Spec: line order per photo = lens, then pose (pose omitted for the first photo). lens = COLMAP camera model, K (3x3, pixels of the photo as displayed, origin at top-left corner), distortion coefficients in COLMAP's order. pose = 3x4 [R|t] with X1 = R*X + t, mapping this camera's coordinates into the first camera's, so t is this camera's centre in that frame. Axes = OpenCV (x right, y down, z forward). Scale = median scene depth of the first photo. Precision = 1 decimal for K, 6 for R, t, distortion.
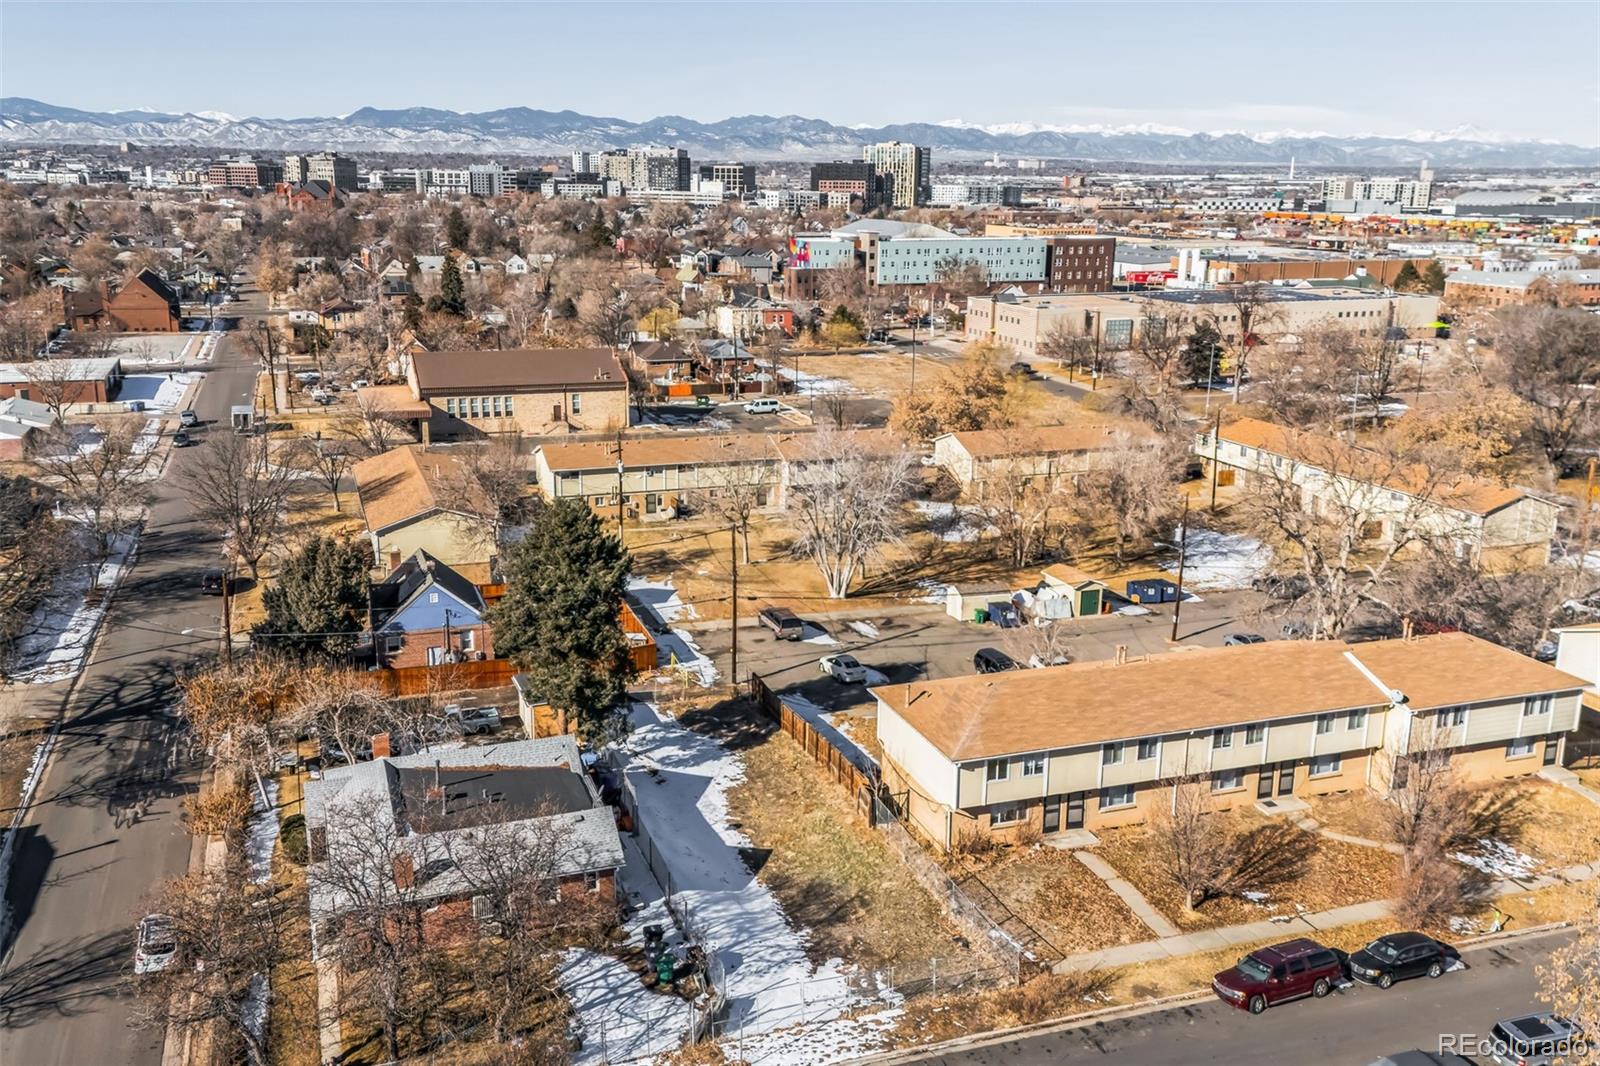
lens RADIAL K [[1387.7, 0, 799.1], [0, 1387.7, 540.9], [0, 0, 1]] dist [0.108894, -0.156576]
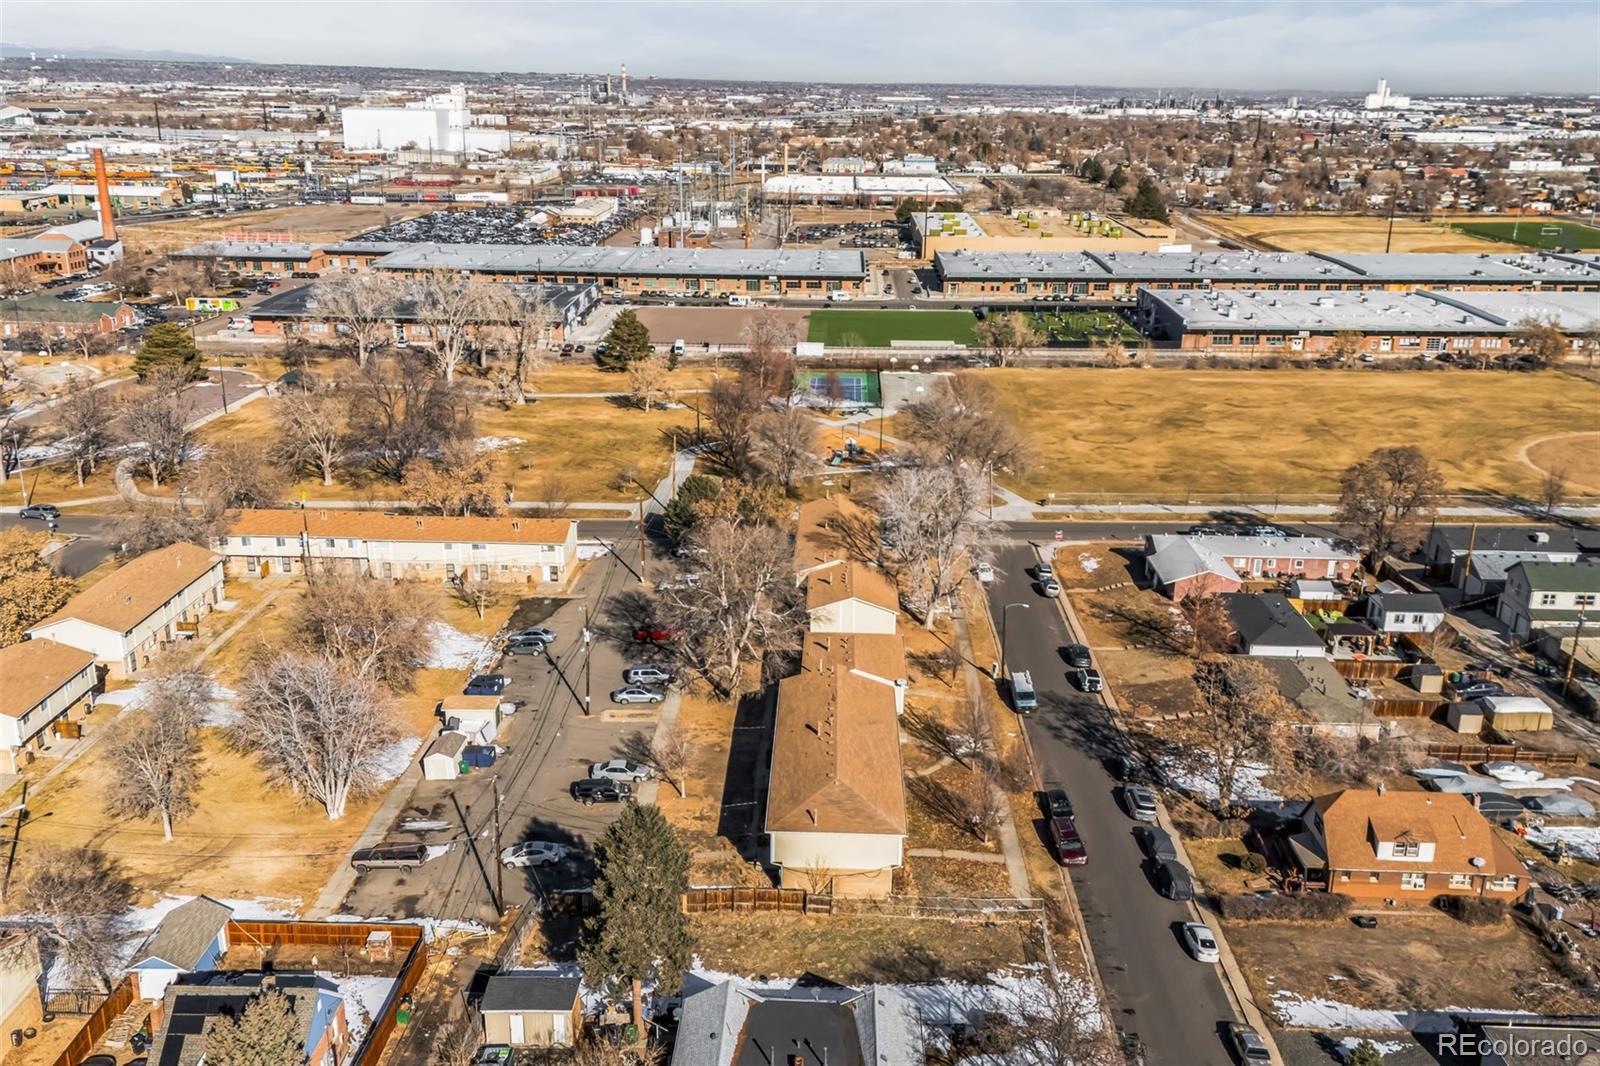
lens RADIAL K [[1387.7, 0, 804.7], [0, 1387.7, 525.4], [0, 0, 1]] dist [0.108894, -0.156576]
pose [[0.365003, -0.285890, 0.886025, -0.931893], [0.229374, 0.949964, 0.212029, -0.401669], [-0.902309, 0.125840, 0.412315, 0.343890]]
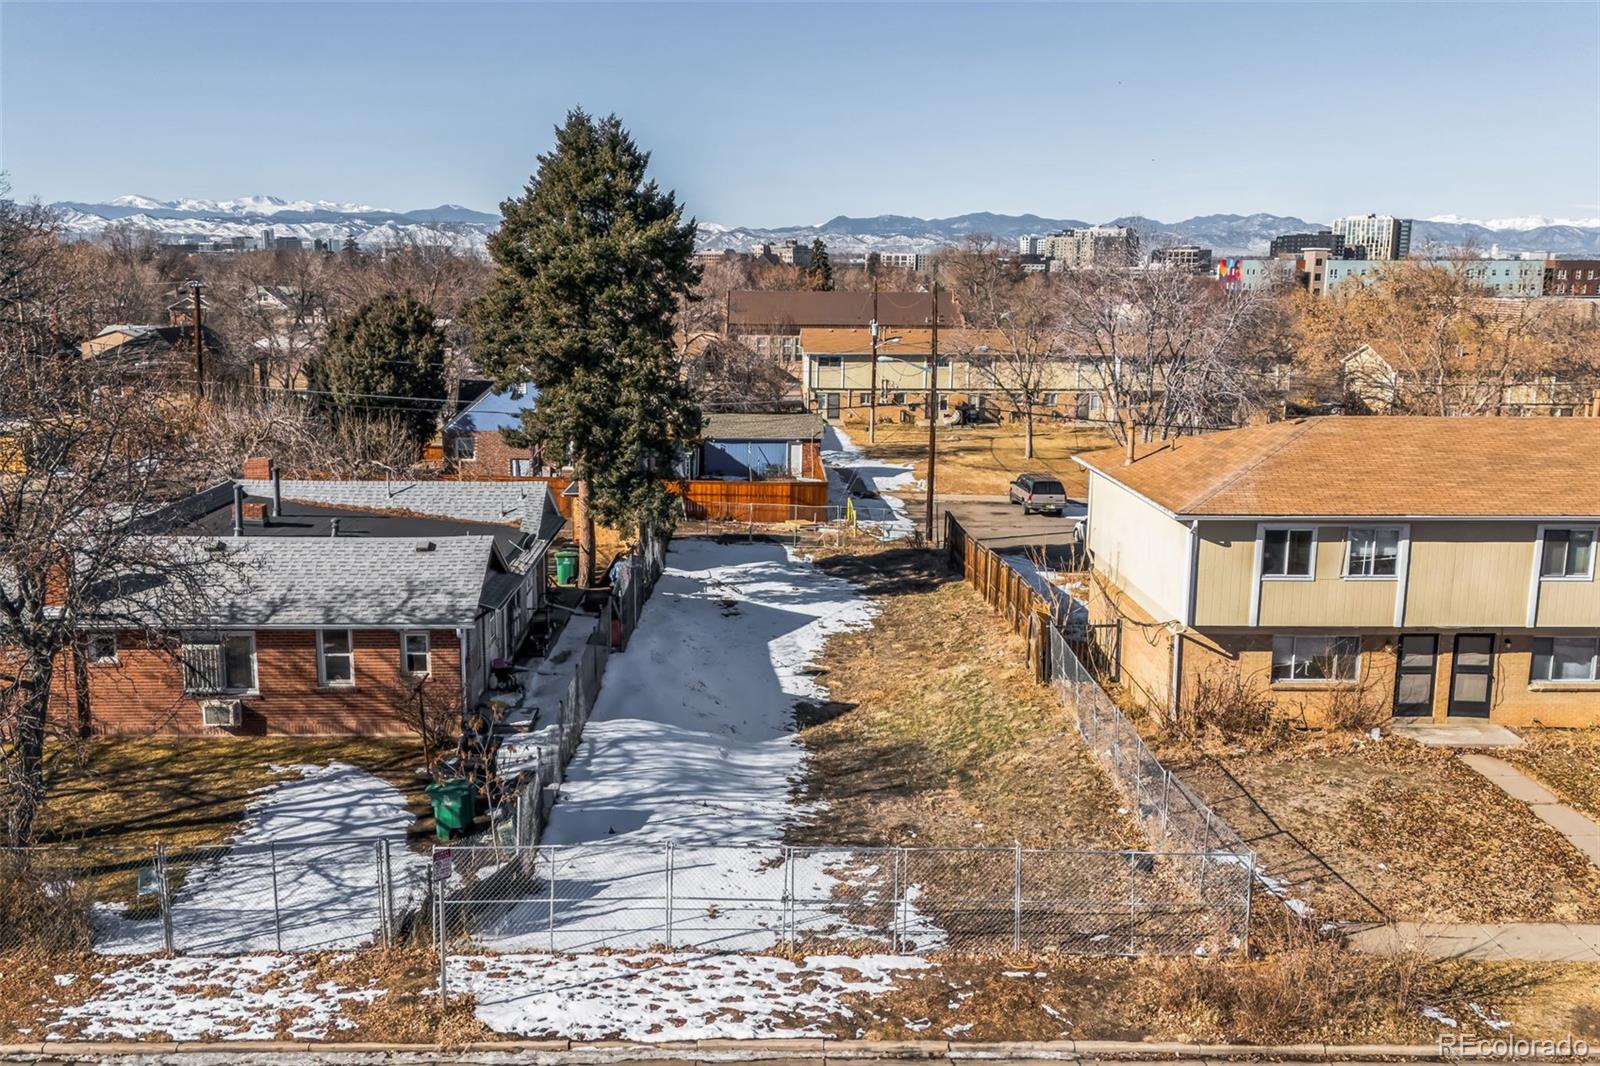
lens RADIAL K [[1387.7, 0, 797.9], [0, 1387.7, 545.9], [0, 0, 1]] dist [0.108894, -0.156576]
pose [[0.950707, 0.057470, -0.304719, 0.105024], [-0.076973, 0.995657, -0.052370, 0.162221], [0.300386, 0.073244, 0.951001, 0.403352]]
